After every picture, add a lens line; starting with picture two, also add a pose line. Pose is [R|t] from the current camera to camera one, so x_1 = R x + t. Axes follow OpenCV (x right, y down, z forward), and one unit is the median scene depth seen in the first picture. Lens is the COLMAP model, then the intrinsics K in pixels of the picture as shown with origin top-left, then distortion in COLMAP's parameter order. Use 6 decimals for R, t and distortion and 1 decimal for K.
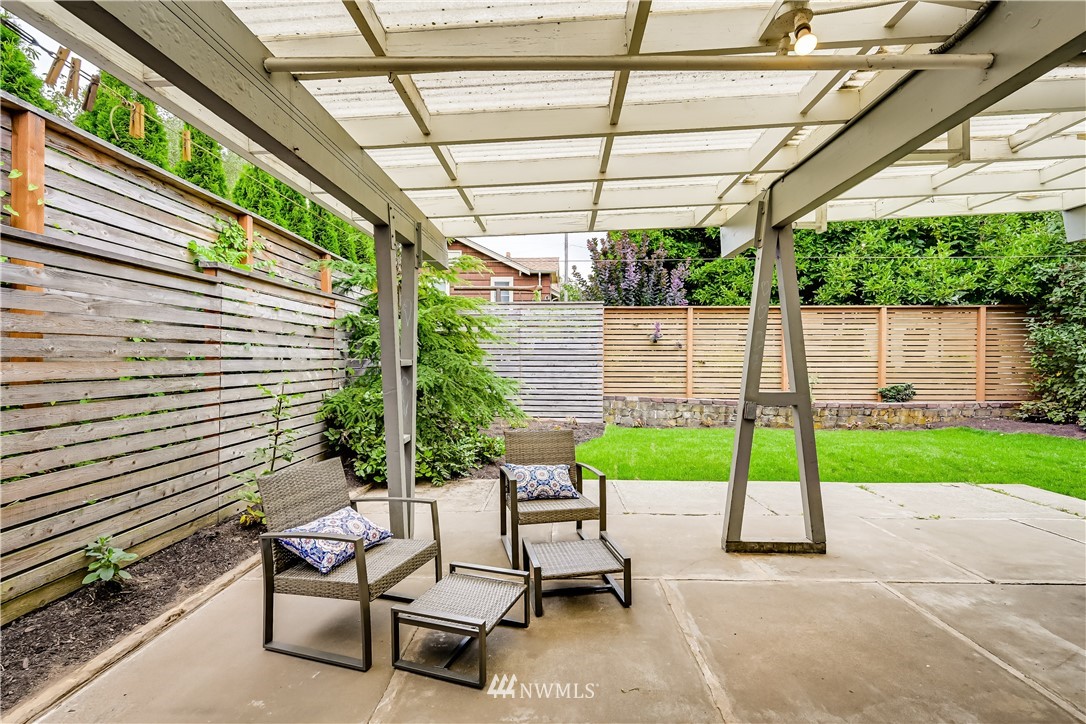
lens RADIAL K [[499.1, 0, 535.9], [0, 499.1, 364.0], [0, 0, 1]] dist [-0.003643, 0.001262]
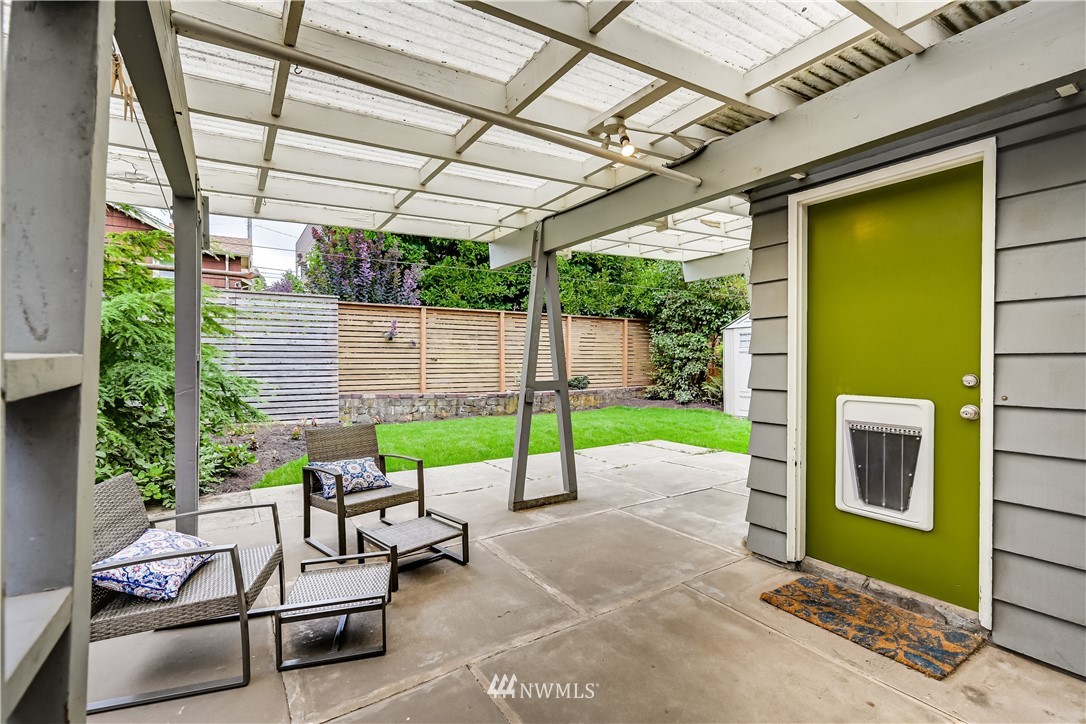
lens RADIAL K [[499.1, 0, 552.6], [0, 499.1, 364.3], [0, 0, 1]] dist [-0.003643, 0.001262]
pose [[0.813194, -0.007636, 0.581943, -0.099307], [0.005176, 0.999969, 0.005888, 0.002690], [-0.581970, -0.001776, 0.813208, -0.022919]]
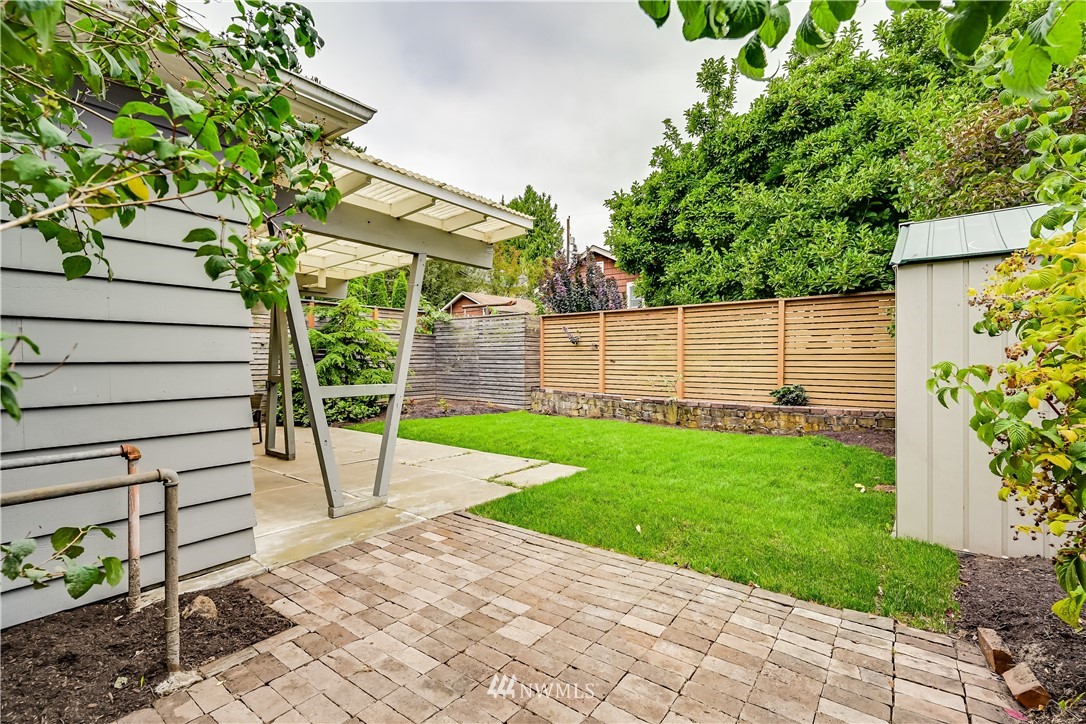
lens RADIAL K [[499.1, 0, 542.9], [0, 499.1, 363.8], [0, 0, 1]] dist [-0.003643, 0.001262]
pose [[0.818674, 0.005152, -0.574236, 0.992056], [0.000201, 0.999957, 0.009259, -0.008091], [0.574259, -0.007695, 0.818637, 0.011292]]
